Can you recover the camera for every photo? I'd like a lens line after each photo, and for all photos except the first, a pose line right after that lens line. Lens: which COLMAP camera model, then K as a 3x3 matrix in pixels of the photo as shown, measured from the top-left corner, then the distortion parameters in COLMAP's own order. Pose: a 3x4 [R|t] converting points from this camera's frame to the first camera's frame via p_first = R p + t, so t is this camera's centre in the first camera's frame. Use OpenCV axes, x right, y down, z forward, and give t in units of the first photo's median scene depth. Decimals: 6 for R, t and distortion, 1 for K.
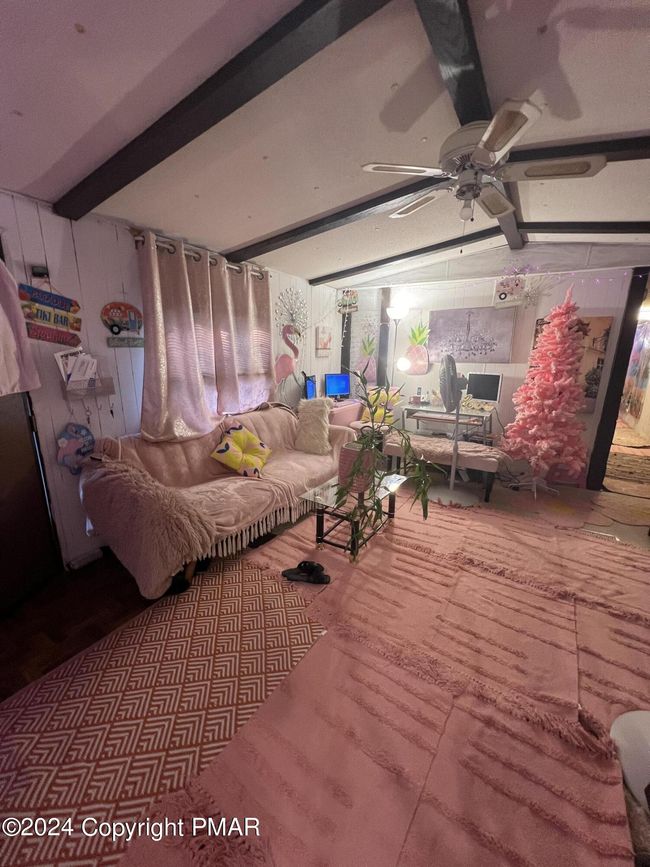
lens RADIAL K [[349.3, 0, 323.8], [0, 349.3, 435.6], [0, 0, 1]] dist [-0.001324, 0.000346]
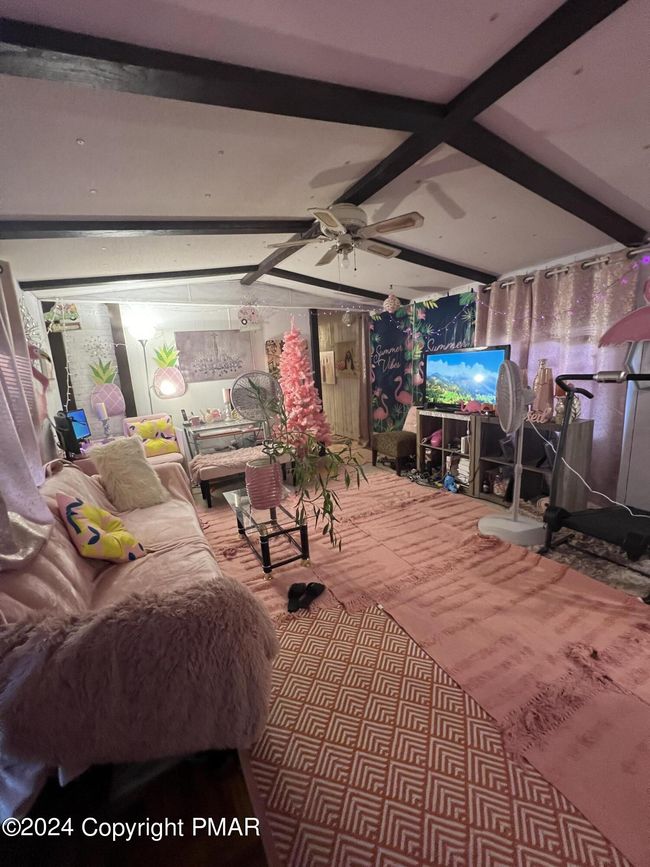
lens RADIAL K [[349.3, 0, 326.5], [0, 349.3, 434.4], [0, 0, 1]] dist [-0.001324, 0.000346]
pose [[0.472679, -0.217627, 0.853940, -0.592895], [0.275518, 0.956944, 0.091370, -0.079648], [-0.837057, 0.192087, 0.512288, 0.291283]]
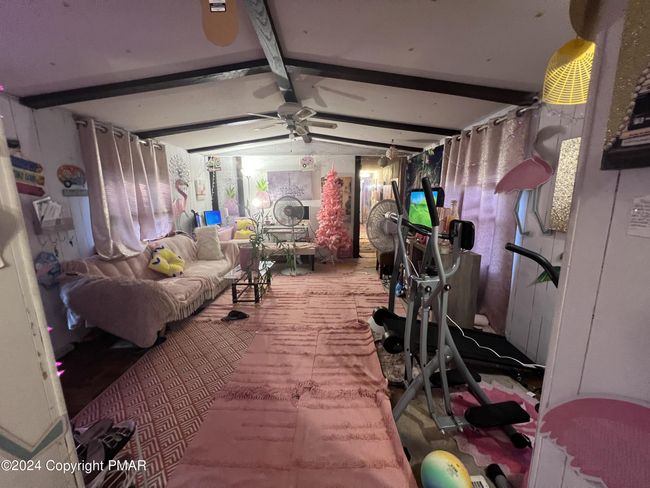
lens RADIAL K [[261.9, 0, 327.1], [0, 261.9, 244.5], [0, 0, 1]] dist [-0.001324, 0.000346]
pose [[0.847165, -0.120708, 0.517437, -0.240704], [0.146674, 0.989140, -0.009392, 0.085349], [-0.510684, 0.083851, 0.855670, -0.351549]]
